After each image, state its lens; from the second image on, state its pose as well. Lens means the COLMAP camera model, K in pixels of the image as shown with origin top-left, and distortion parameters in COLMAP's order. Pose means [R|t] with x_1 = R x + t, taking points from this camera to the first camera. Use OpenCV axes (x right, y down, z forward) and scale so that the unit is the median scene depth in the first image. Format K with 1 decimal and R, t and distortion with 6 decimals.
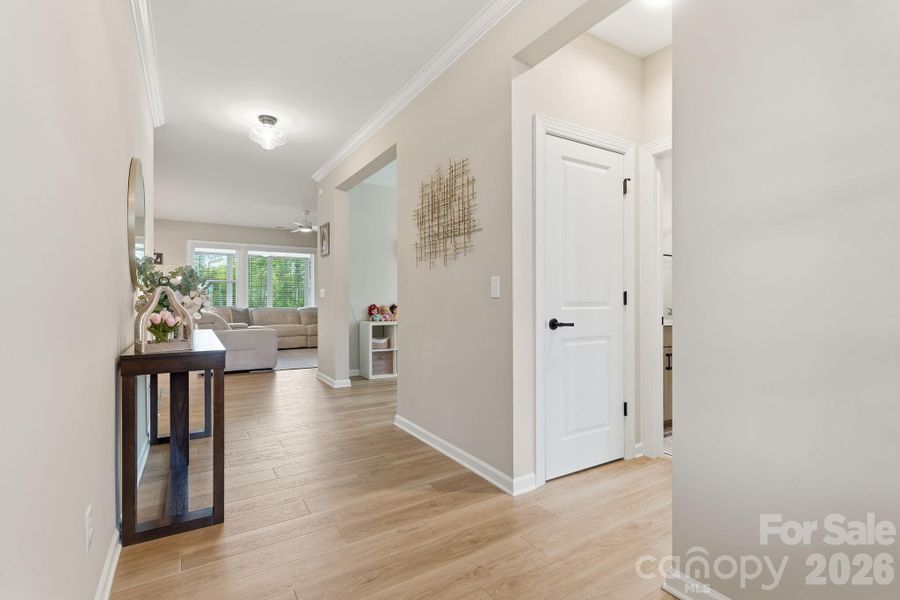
lens RADIAL K [[425.3, 0, 449.7], [0, 425.3, 299.2], [0, 0, 1]] dist [0.000066, 0.000203]
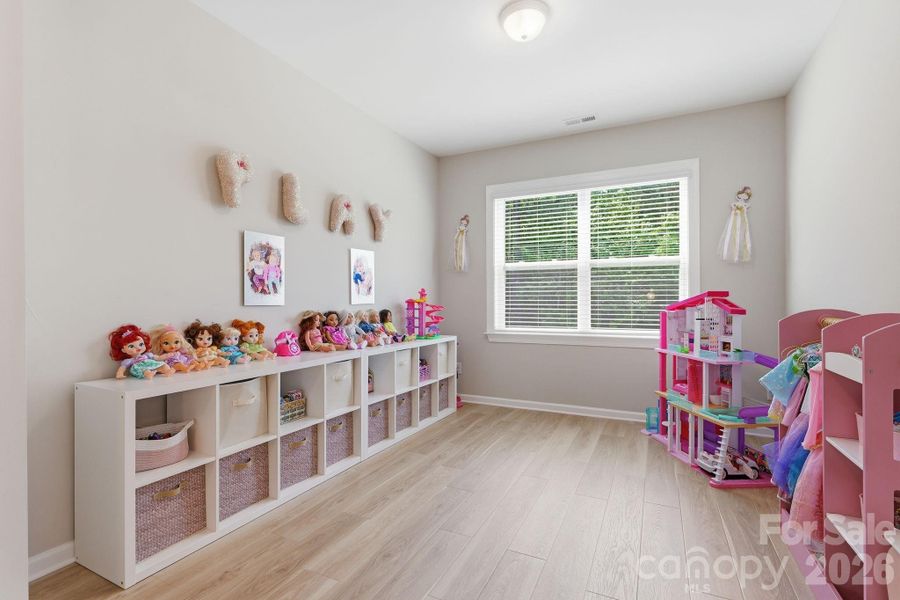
lens RADIAL K [[425.3, 0, 448.3], [0, 425.3, 301.8], [0, 0, 1]] dist [0.000066, 0.000203]
pose [[0.845863, -0.000397, 0.533400, -0.150262], [-0.001362, 0.999995, 0.002905, -0.006675], [-0.533398, -0.003184, 0.845858, 0.610656]]
